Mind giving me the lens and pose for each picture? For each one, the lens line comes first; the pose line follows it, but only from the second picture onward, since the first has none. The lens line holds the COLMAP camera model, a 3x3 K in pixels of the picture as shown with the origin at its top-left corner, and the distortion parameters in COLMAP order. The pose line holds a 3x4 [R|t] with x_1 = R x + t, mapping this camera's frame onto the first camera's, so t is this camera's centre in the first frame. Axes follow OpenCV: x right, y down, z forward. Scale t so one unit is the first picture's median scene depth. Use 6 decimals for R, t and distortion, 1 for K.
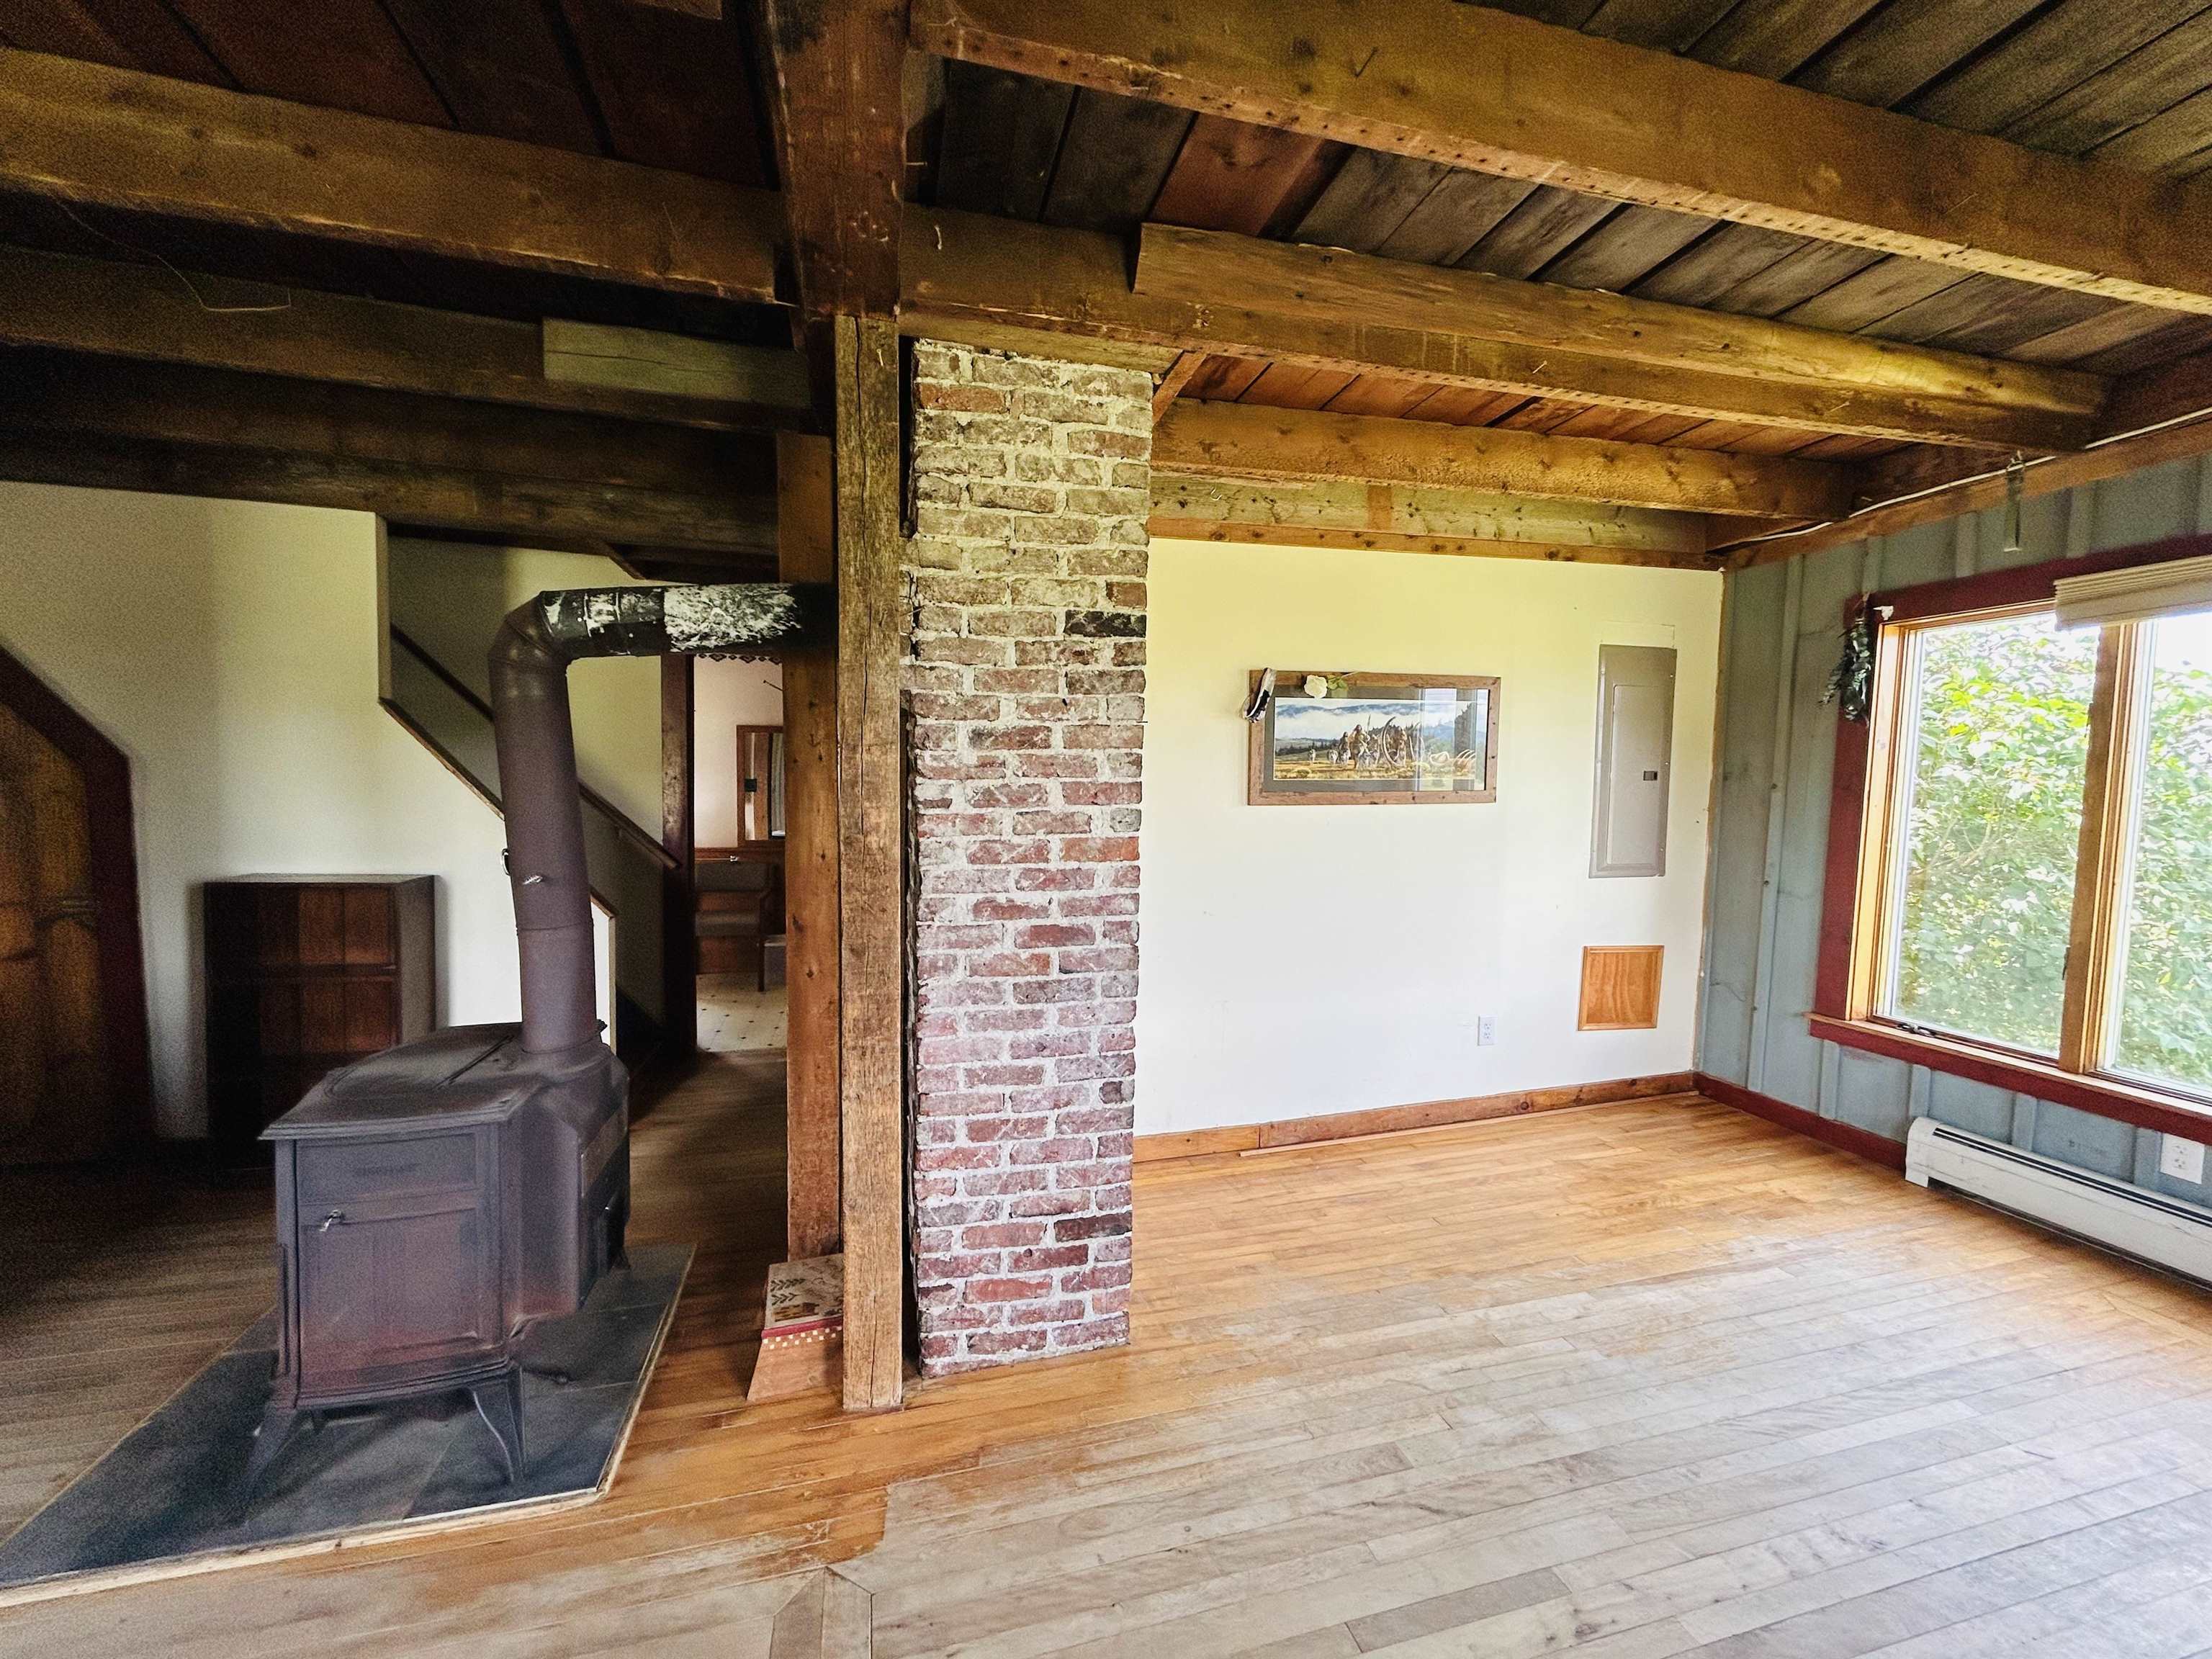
lens RADIAL K [[893.2, 0, 1101.5], [0, 893.2, 828.8], [0, 0, 1]] dist [0.000811, 0.000223]
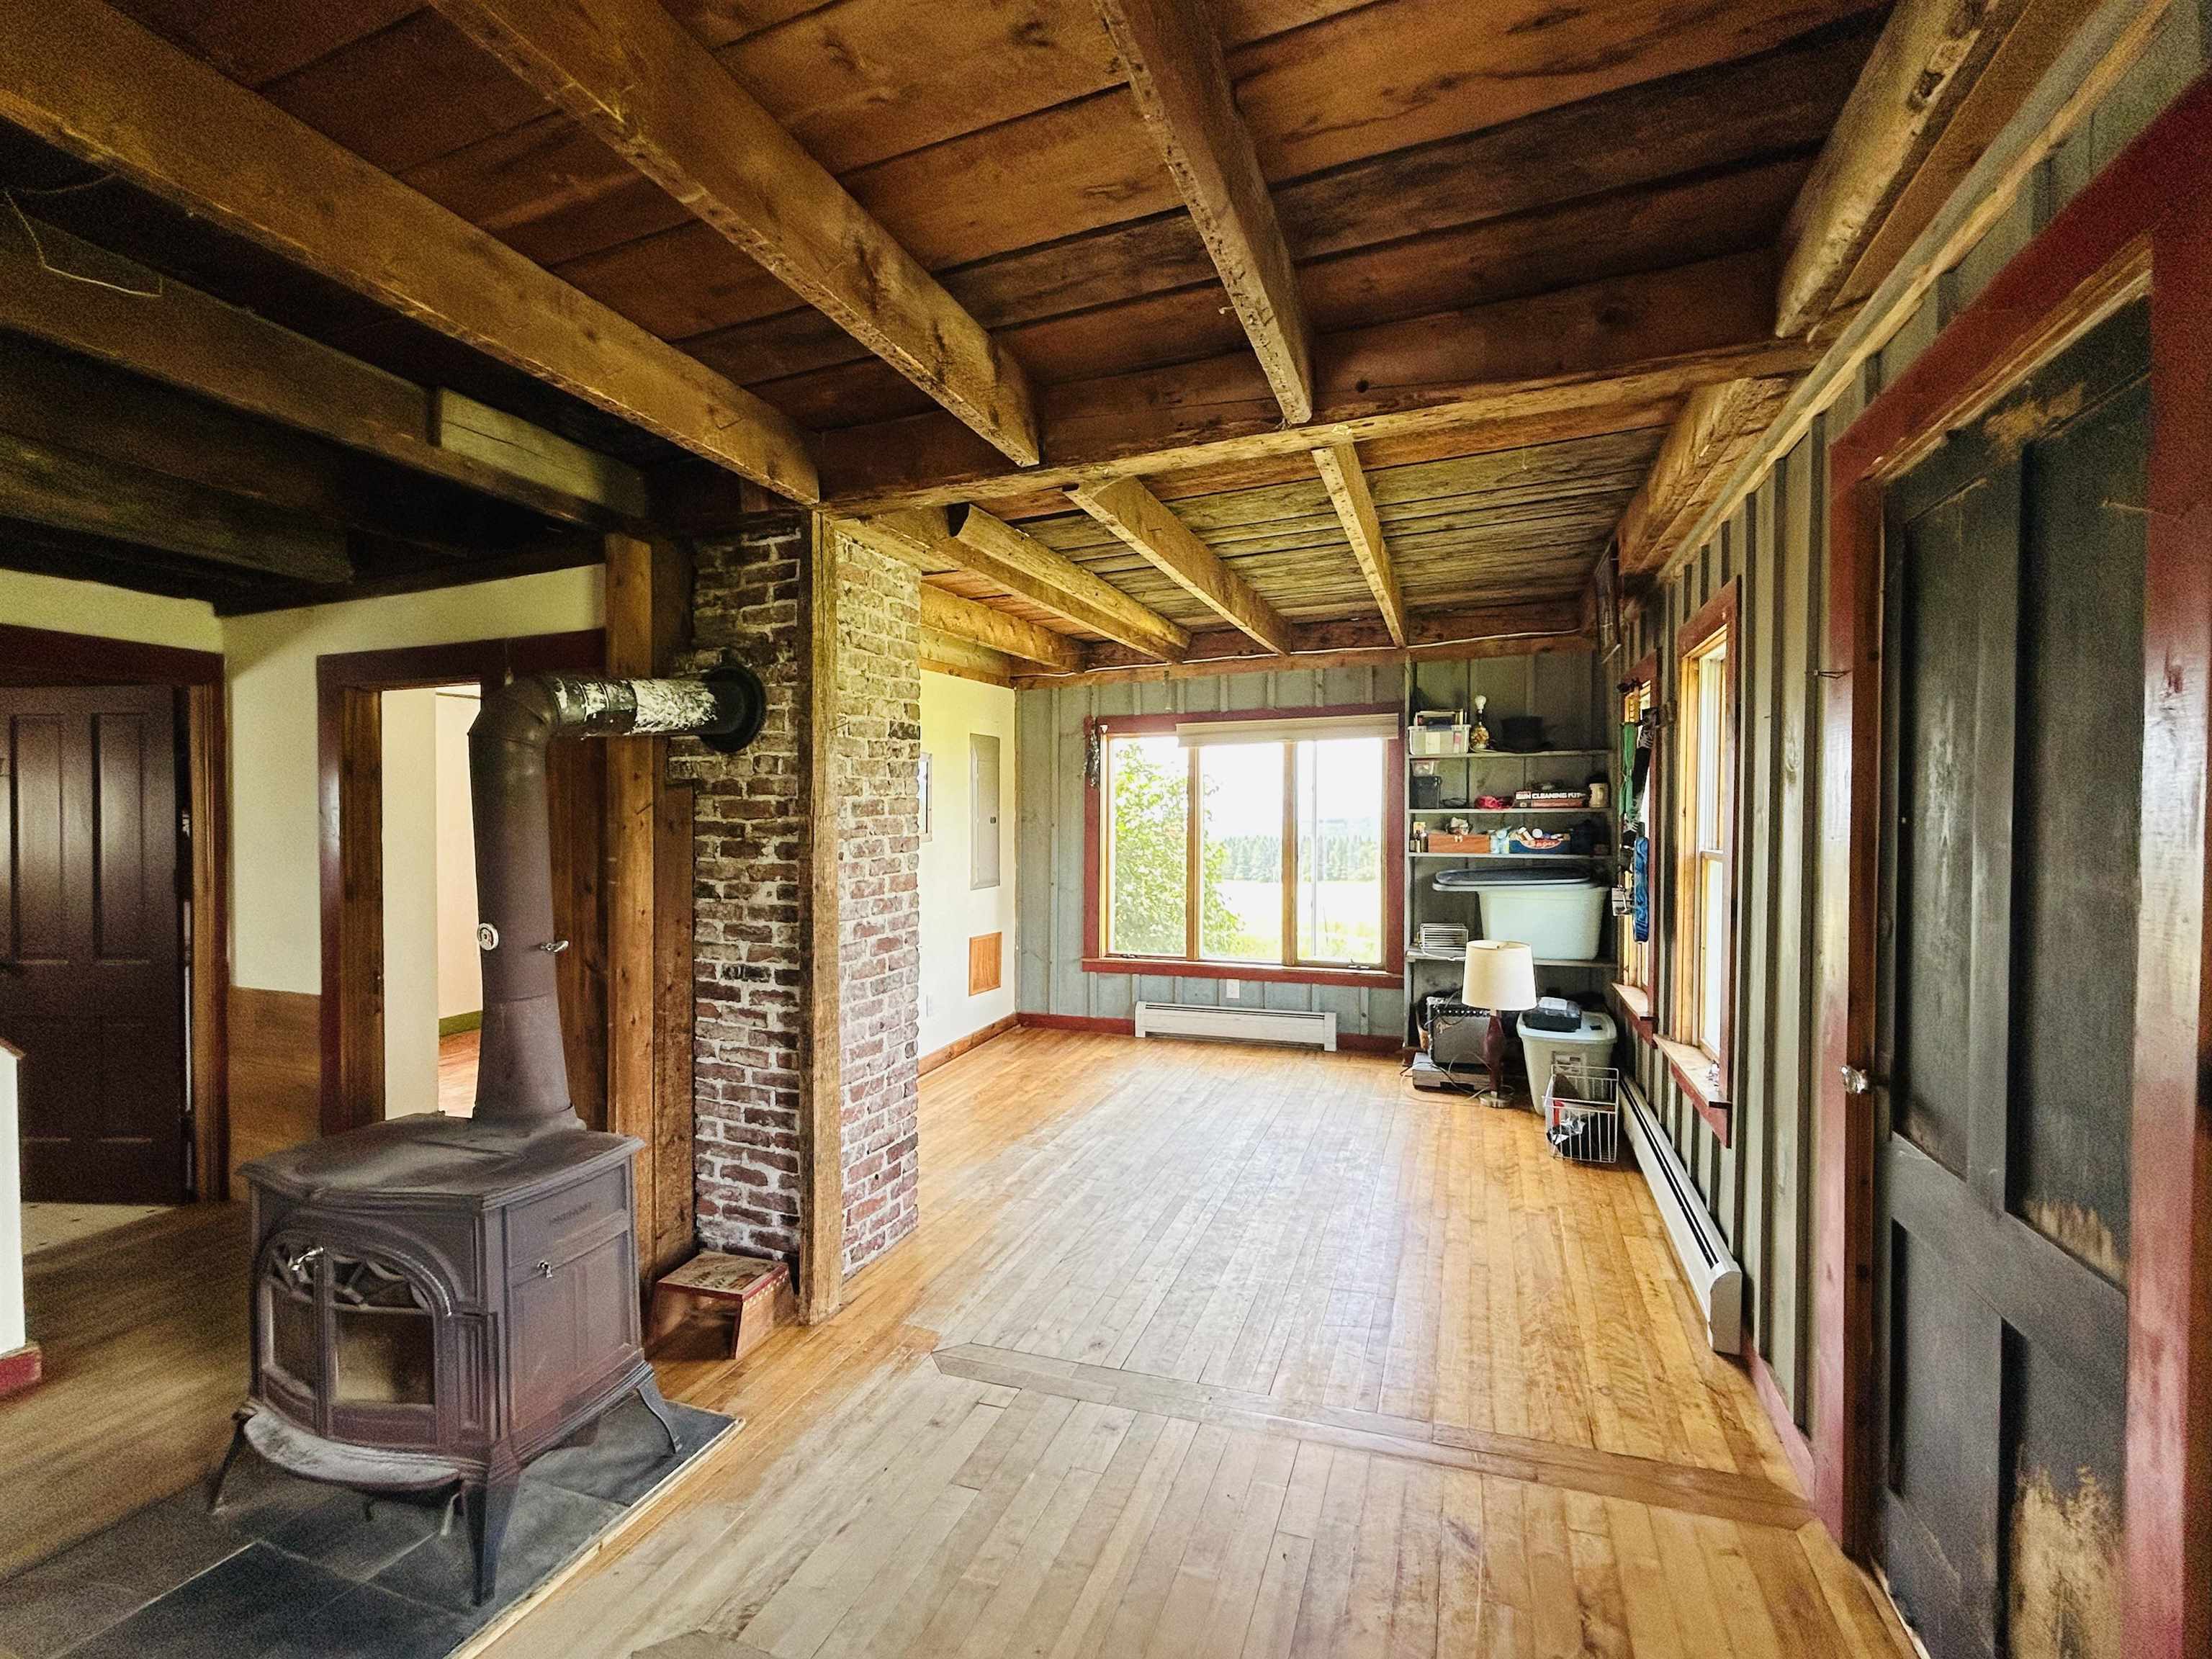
lens RADIAL K [[980.2, 0, 1099.5], [0, 980.2, 829.8], [0, 0, 1]] dist [-0.000635, 0.000510]
pose [[0.580729, -0.028297, 0.813605, -1.130563], [0.062096, 0.998024, -0.009611, -0.028579], [-0.811725, 0.056103, 0.581339, -0.201525]]
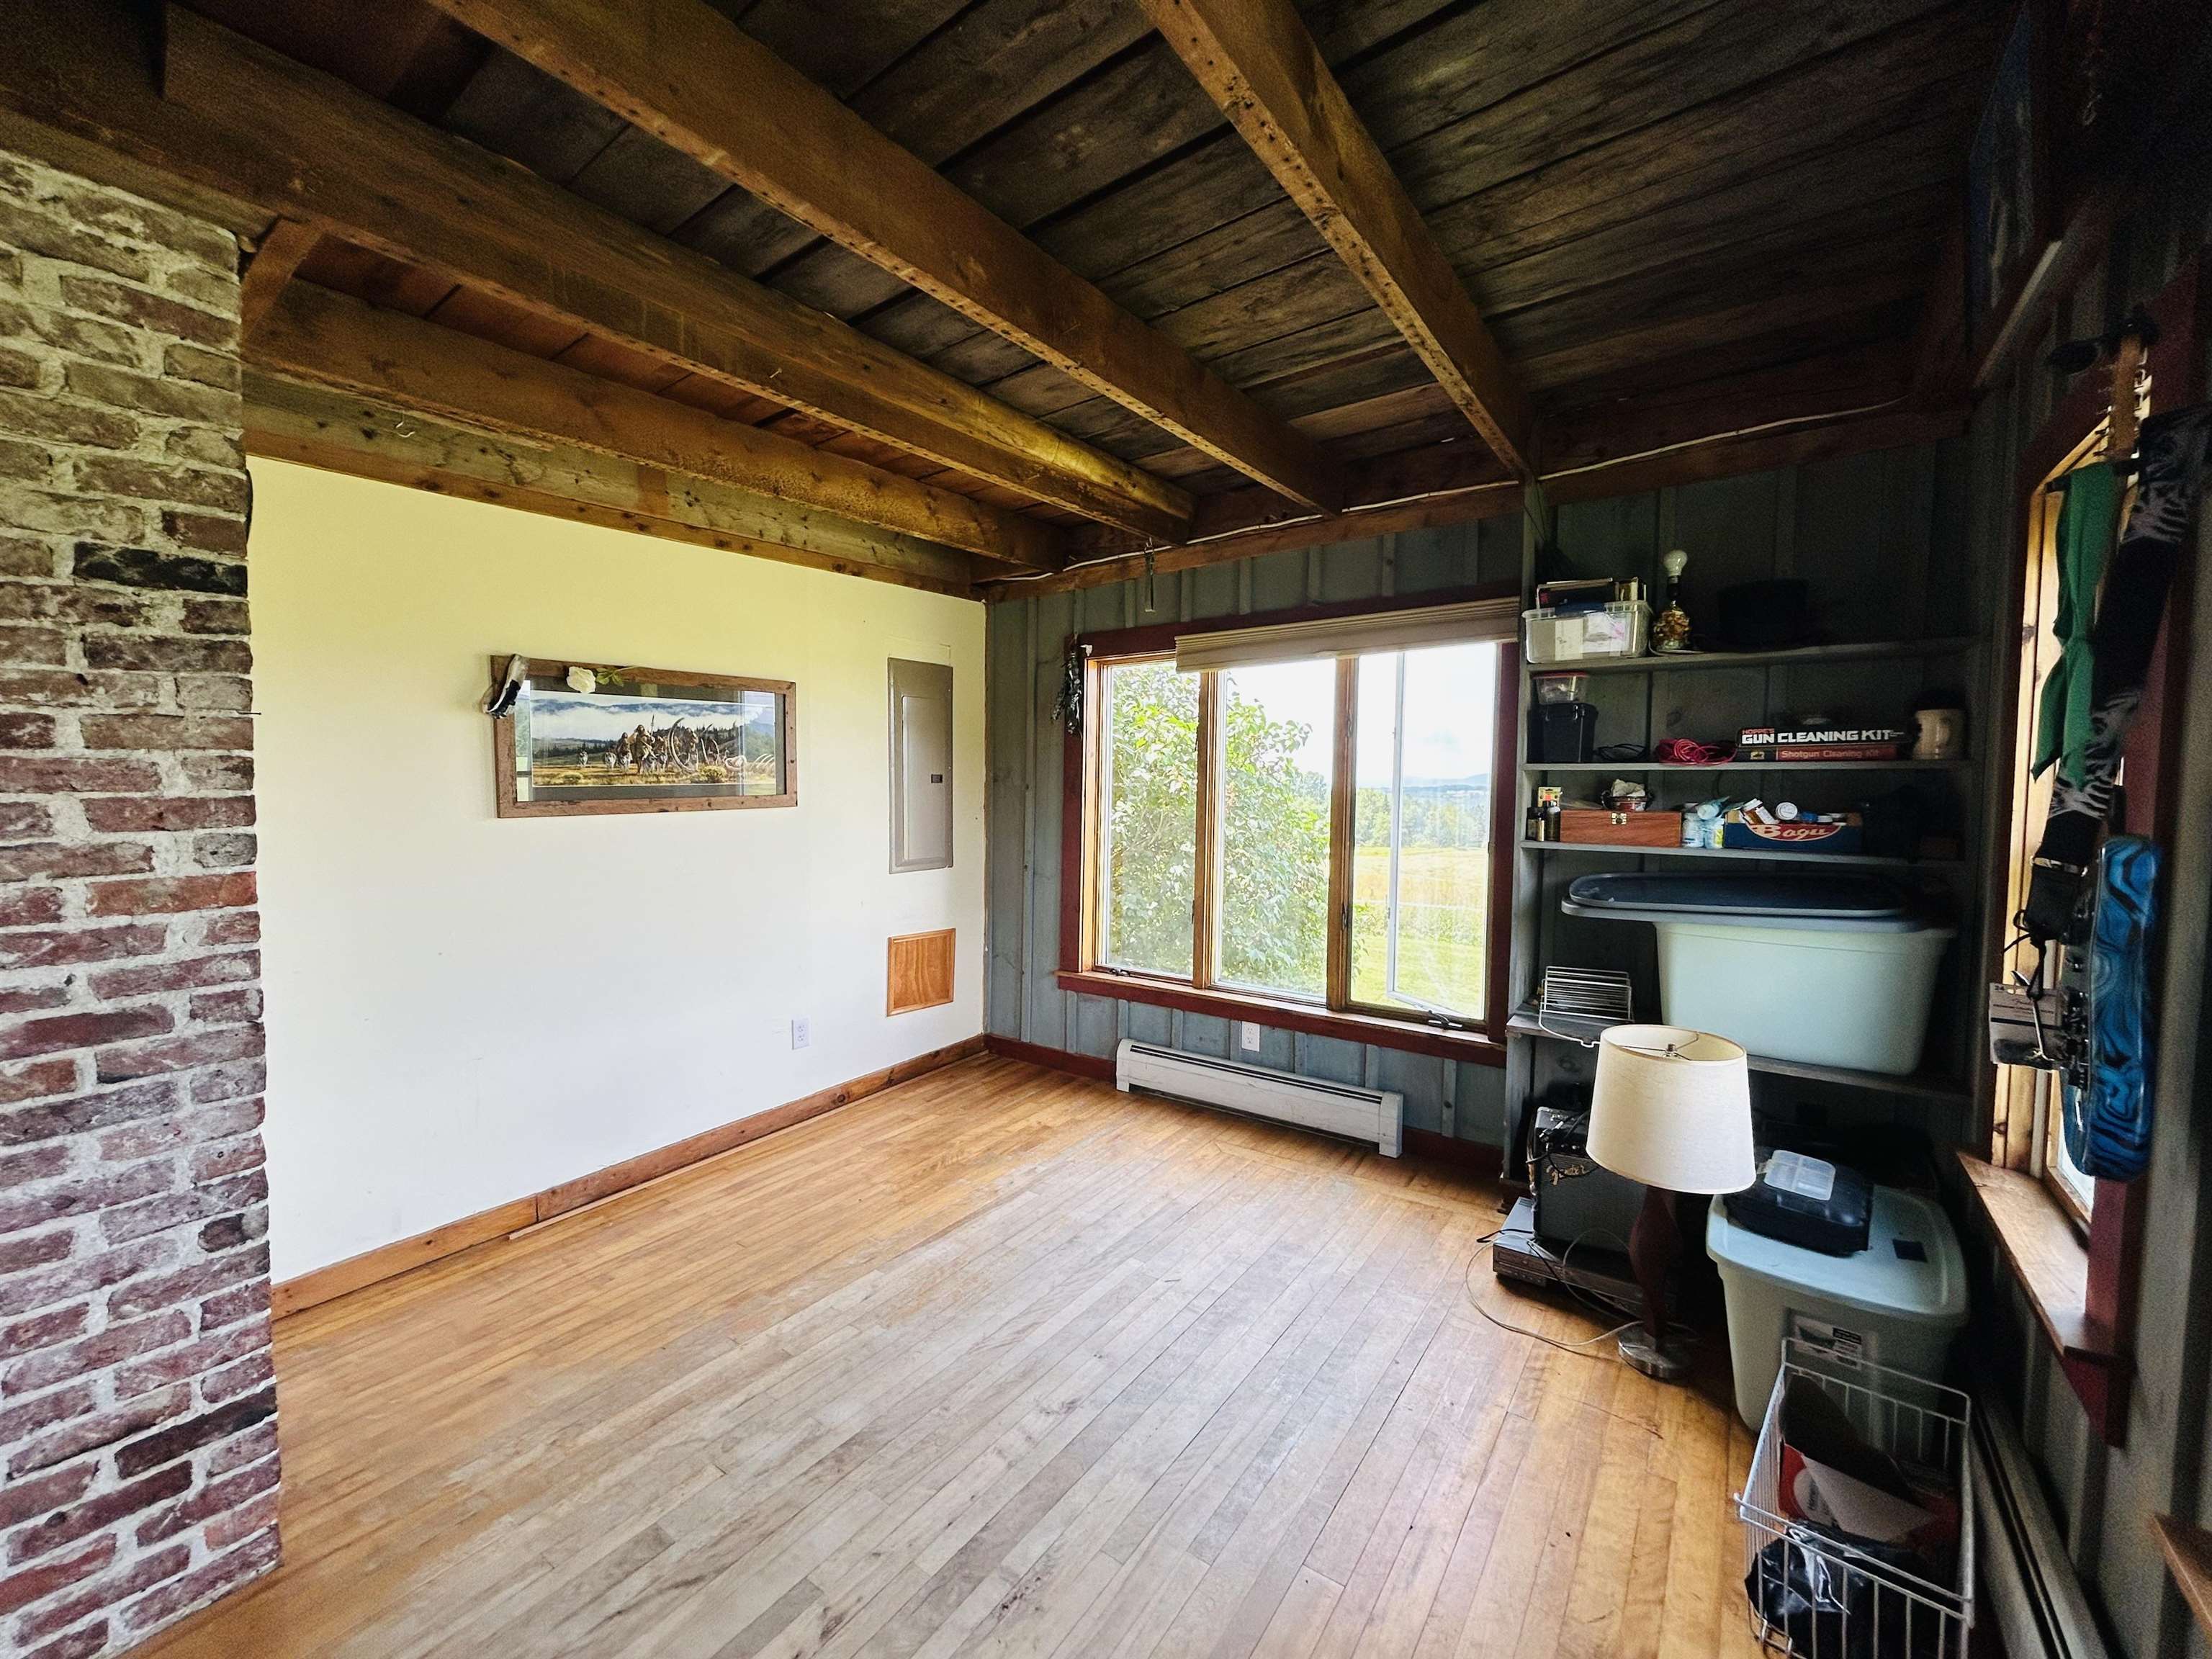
lens RADIAL K [[893.2, 0, 1101.7], [0, 893.2, 827.6], [0, 0, 1]] dist [0.000811, 0.000223]
pose [[0.777088, -0.042312, 0.627968, 0.125076], [0.043694, 0.998957, 0.013240, -0.006512], [-0.627874, 0.017150, 0.778126, 0.001630]]
